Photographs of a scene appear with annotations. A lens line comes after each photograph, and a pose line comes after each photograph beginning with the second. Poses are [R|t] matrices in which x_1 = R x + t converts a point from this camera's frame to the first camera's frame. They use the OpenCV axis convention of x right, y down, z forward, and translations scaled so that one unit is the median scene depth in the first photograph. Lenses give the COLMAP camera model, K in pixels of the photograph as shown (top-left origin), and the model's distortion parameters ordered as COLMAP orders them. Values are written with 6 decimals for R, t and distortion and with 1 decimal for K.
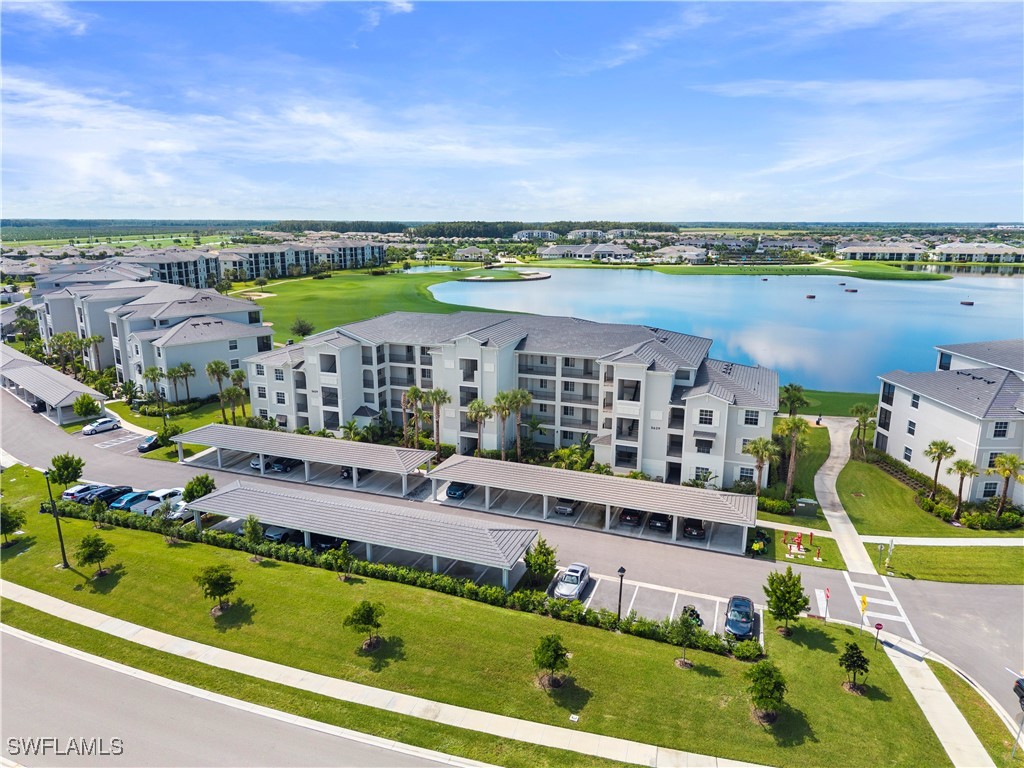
lens RADIAL K [[682.0, 0, 512.0], [0, 682.0, 384.0], [0, 0, 1]] dist [0.040537, -0.046727]
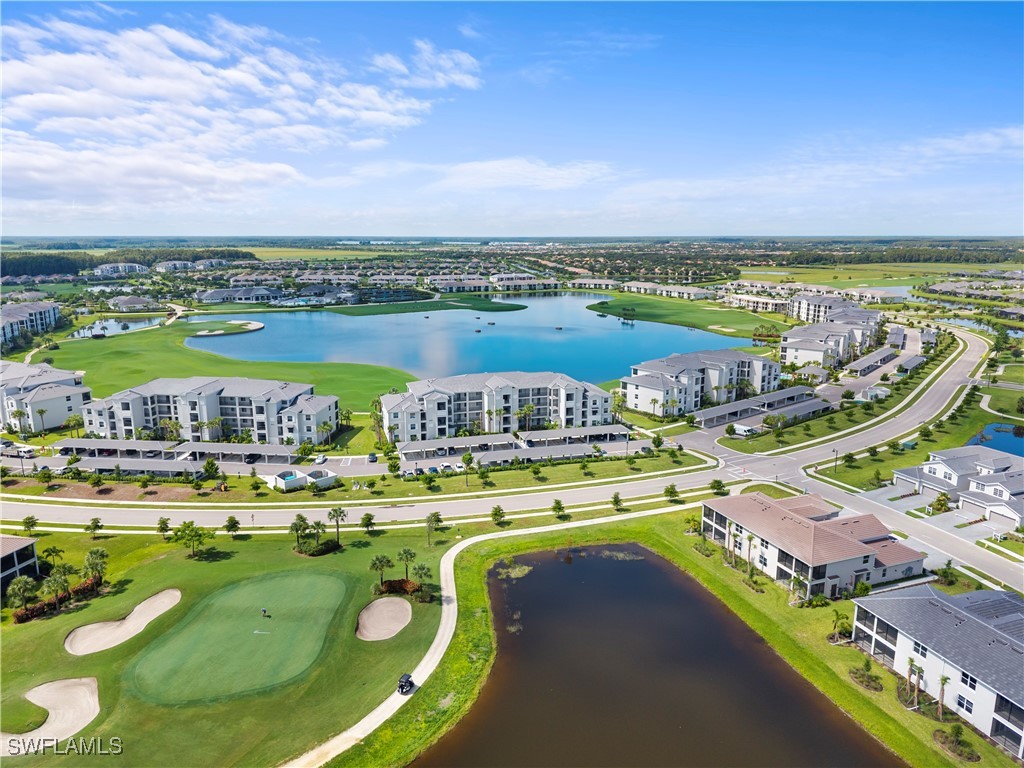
lens RADIAL K [[681.1, 0, 512.0], [0, 681.1, 384.0], [0, 0, 1]] dist [0.068743, -0.078760]
pose [[0.797253, -0.131224, 0.589209, -1.369973], [0.142148, 0.989449, 0.028023, -0.128840], [-0.586670, 0.061414, 0.807494, -0.906794]]
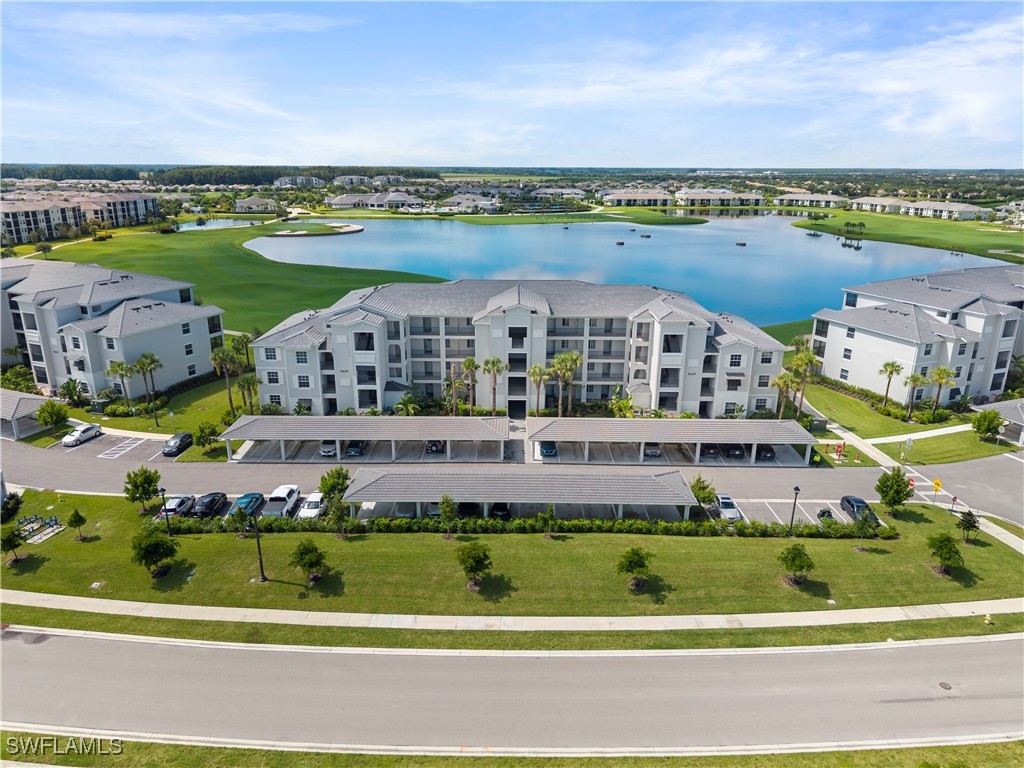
lens RADIAL K [[682.0, 0, 512.0], [0, 682.0, 384.0], [0, 0, 1]] dist [0.040537, -0.046727]
pose [[0.937051, -0.104359, 0.333234, -0.403266], [0.078904, 0.992895, 0.089067, -0.040054], [-0.340161, -0.057167, 0.938628, 0.004292]]
